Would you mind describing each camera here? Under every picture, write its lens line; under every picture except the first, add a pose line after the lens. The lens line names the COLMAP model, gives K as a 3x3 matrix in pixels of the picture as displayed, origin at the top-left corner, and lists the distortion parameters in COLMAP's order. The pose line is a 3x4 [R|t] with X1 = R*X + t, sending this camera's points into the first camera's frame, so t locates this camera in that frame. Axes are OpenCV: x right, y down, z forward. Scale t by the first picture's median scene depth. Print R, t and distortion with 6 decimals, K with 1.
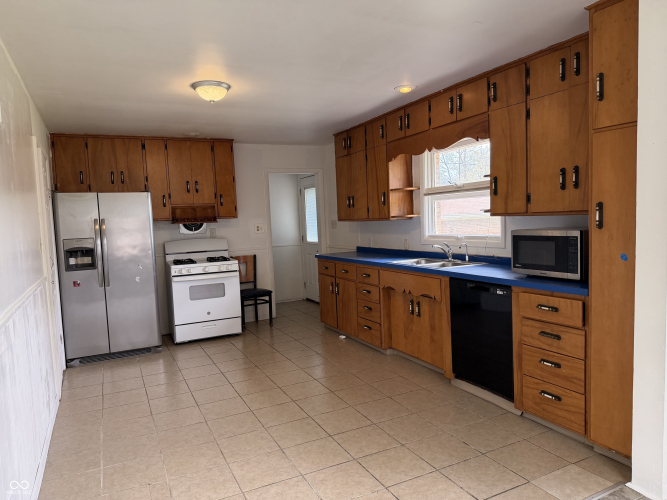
lens RADIAL K [[467.0, 0, 333.5], [0, 467.0, 250.0], [0, 0, 1]] dist [0.127531, -0.191344]
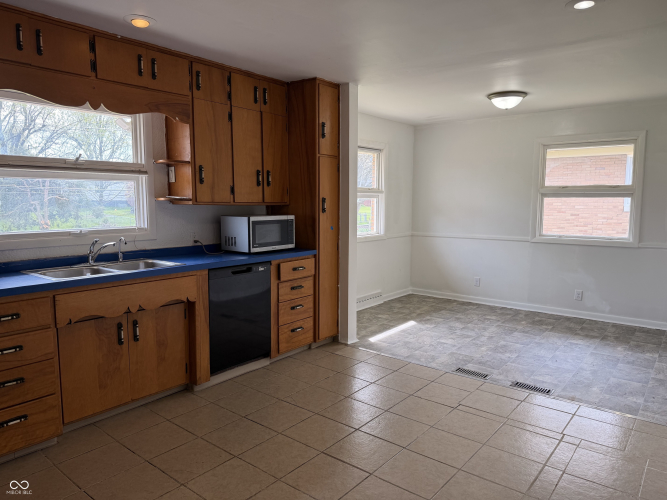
lens RADIAL K [[467.0, 0, 333.5], [0, 467.0, 250.0], [0, 0, 1]] dist [0.127531, -0.191344]
pose [[-0.420728, -0.053843, 0.905588, -0.715042], [0.082093, 0.991882, 0.097114, -0.051423], [-0.903465, 0.115201, -0.412892, 1.206012]]
